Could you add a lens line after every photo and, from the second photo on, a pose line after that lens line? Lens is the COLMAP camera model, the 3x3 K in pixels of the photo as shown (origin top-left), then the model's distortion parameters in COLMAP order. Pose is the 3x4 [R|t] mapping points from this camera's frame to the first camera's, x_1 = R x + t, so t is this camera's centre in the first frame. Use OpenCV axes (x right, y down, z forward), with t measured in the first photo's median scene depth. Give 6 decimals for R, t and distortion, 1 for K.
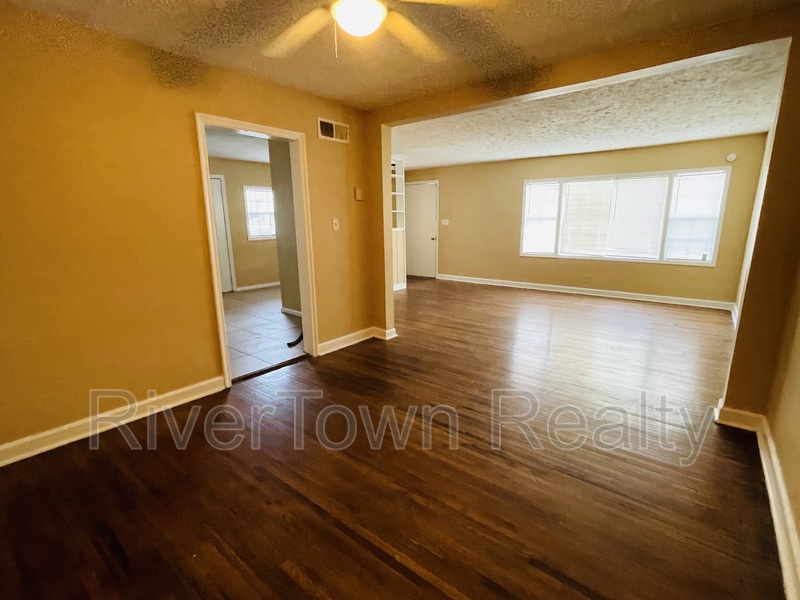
lens RADIAL K [[384.3, 0, 403.0], [0, 384.3, 301.8], [0, 0, 1]] dist [0.007623, 0.000316]
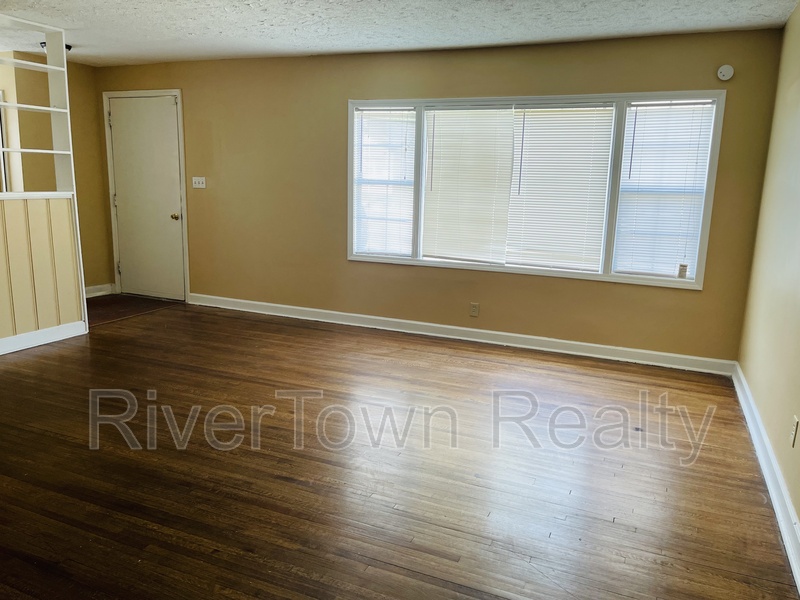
lens RADIAL K [[610.0, 0, 401.0], [0, 610.0, 299.4], [0, 0, 1]] dist [0.070801, -0.086471]
pose [[0.966012, -0.014655, 0.258081, 0.368435], [0.019366, 0.999689, -0.015722, -0.120394], [-0.257770, 0.020186, 0.965995, 0.537386]]
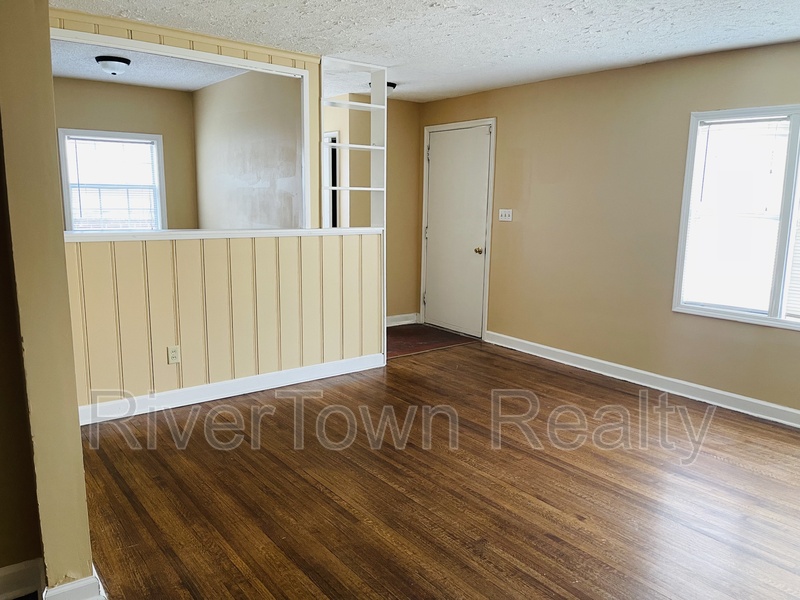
lens RADIAL K [[610.0, 0, 399.3], [0, 610.0, 305.6], [0, 0, 1]] dist [0.070801, -0.086471]
pose [[0.969723, 0.064847, -0.235440, 0.396441], [-0.073307, 0.996934, -0.027348, -0.187001], [0.232945, 0.043780, 0.971504, 0.732195]]
